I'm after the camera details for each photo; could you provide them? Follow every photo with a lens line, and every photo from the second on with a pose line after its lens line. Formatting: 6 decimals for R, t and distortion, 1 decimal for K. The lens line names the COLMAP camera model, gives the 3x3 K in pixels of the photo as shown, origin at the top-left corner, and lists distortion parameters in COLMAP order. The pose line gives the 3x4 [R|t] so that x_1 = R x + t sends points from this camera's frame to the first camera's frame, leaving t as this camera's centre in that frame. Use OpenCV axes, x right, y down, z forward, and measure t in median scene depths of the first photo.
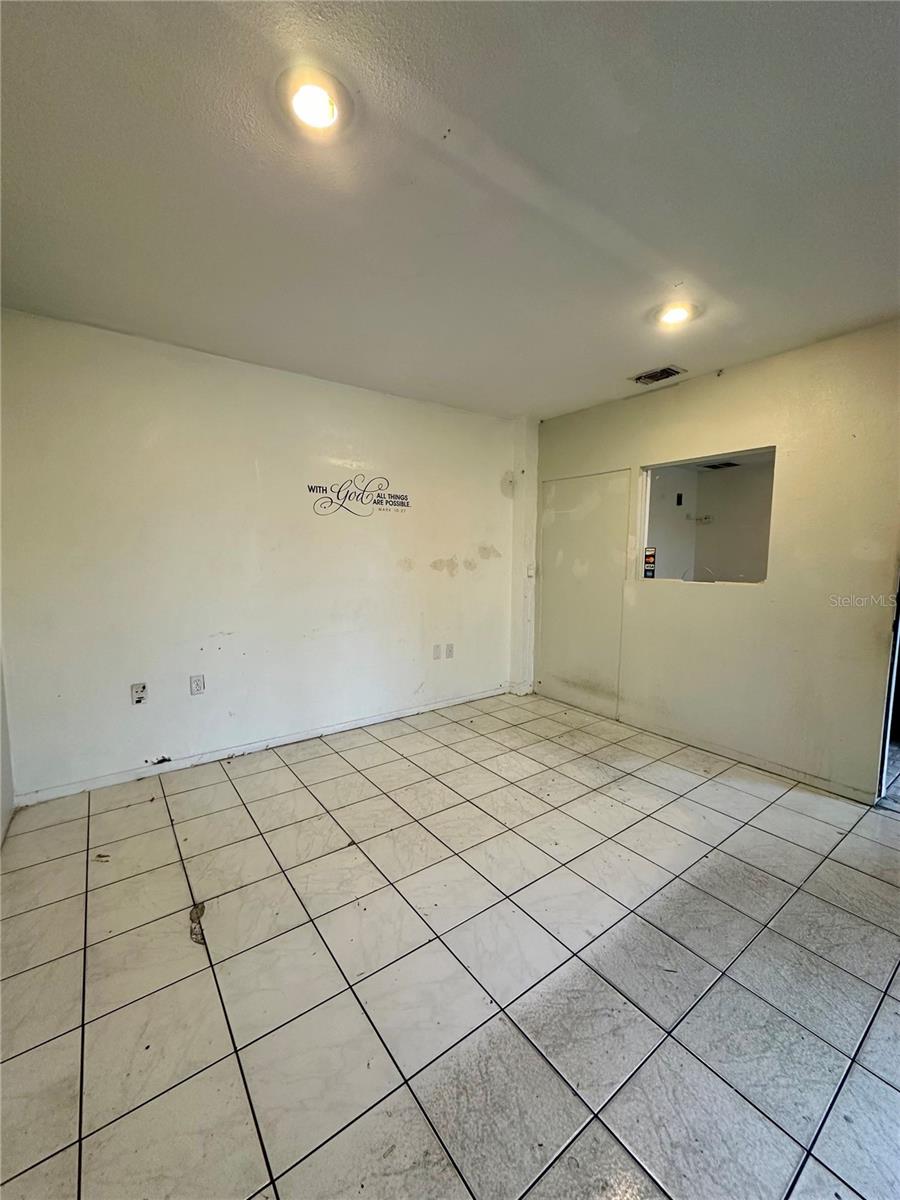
lens RADIAL K [[479.8, 0, 450.0], [0, 479.8, 600.0], [0, 0, 1]] dist [-0.001631, 0.000018]
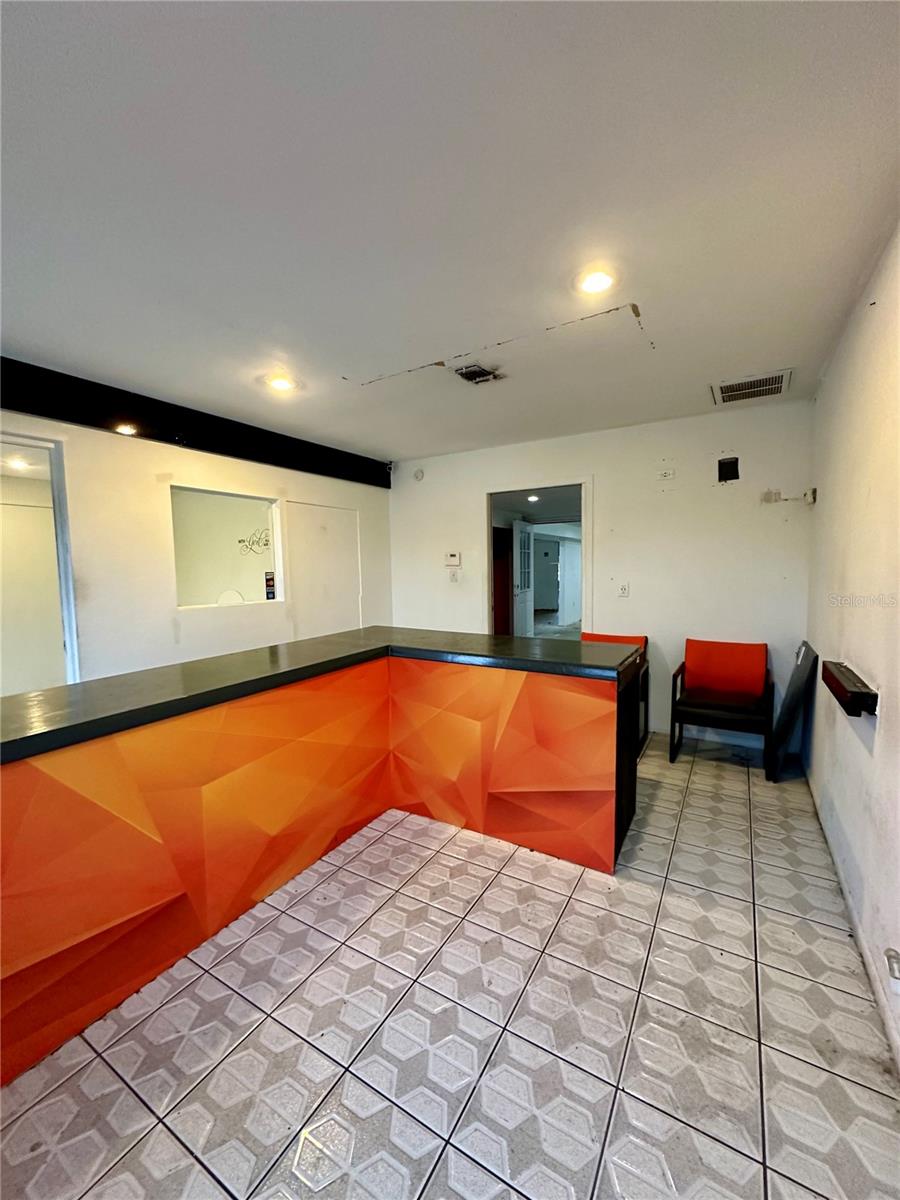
lens RADIAL K [[479.8, 0, 450.0], [0, 479.8, 600.0], [0, 0, 1]] dist [-0.001631, 0.000018]
pose [[0.376059, 0.052542, -0.925105, 1.731798], [-0.072388, 0.997006, 0.027199, -0.114477], [0.923764, 0.056738, 0.378737, 1.052245]]
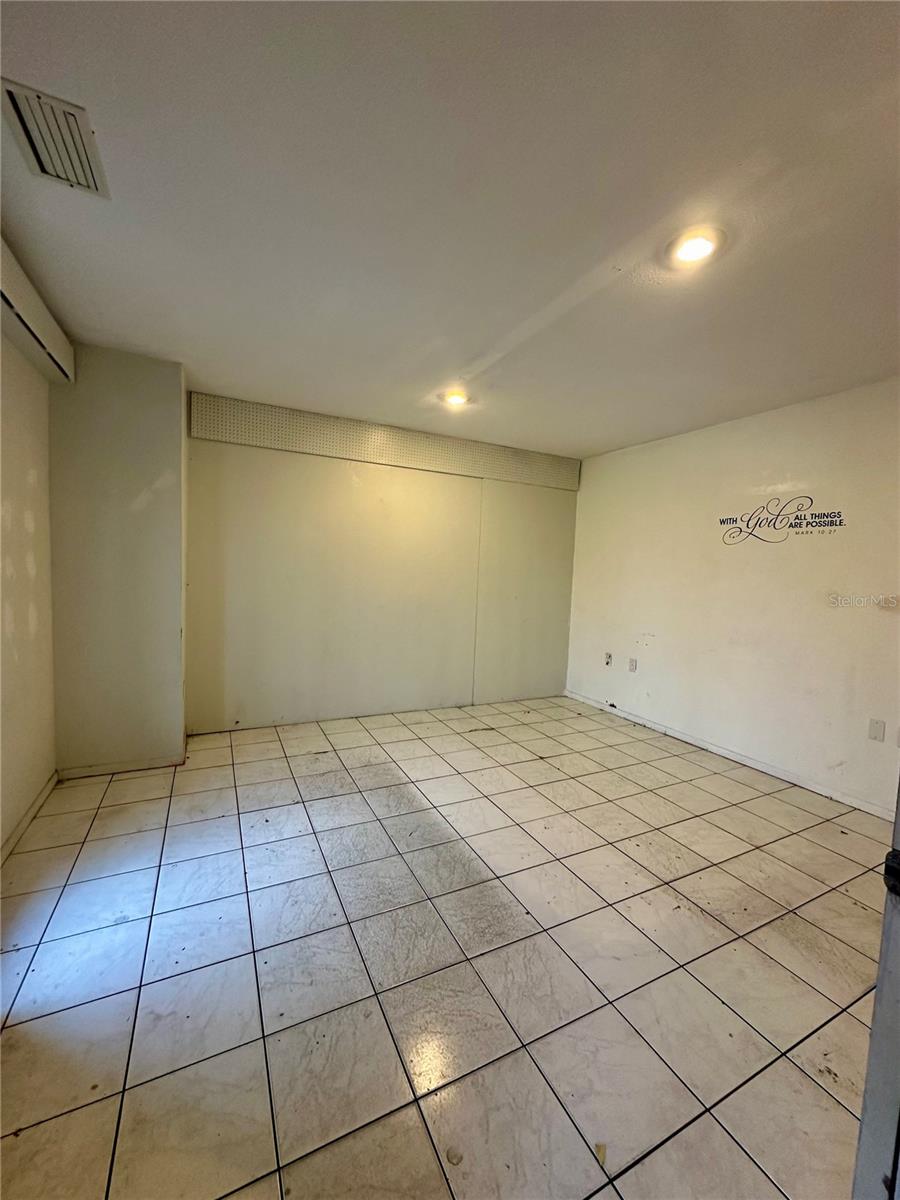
lens RADIAL K [[479.8, 0, 450.0], [0, 479.8, 600.0], [0, 0, 1]] dist [-0.001631, 0.000018]
pose [[-0.176144, 0.056187, -0.982760, 0.902375], [-0.138502, 0.987023, 0.081255, -0.056557], [0.974572, 0.150426, -0.166076, 0.594470]]
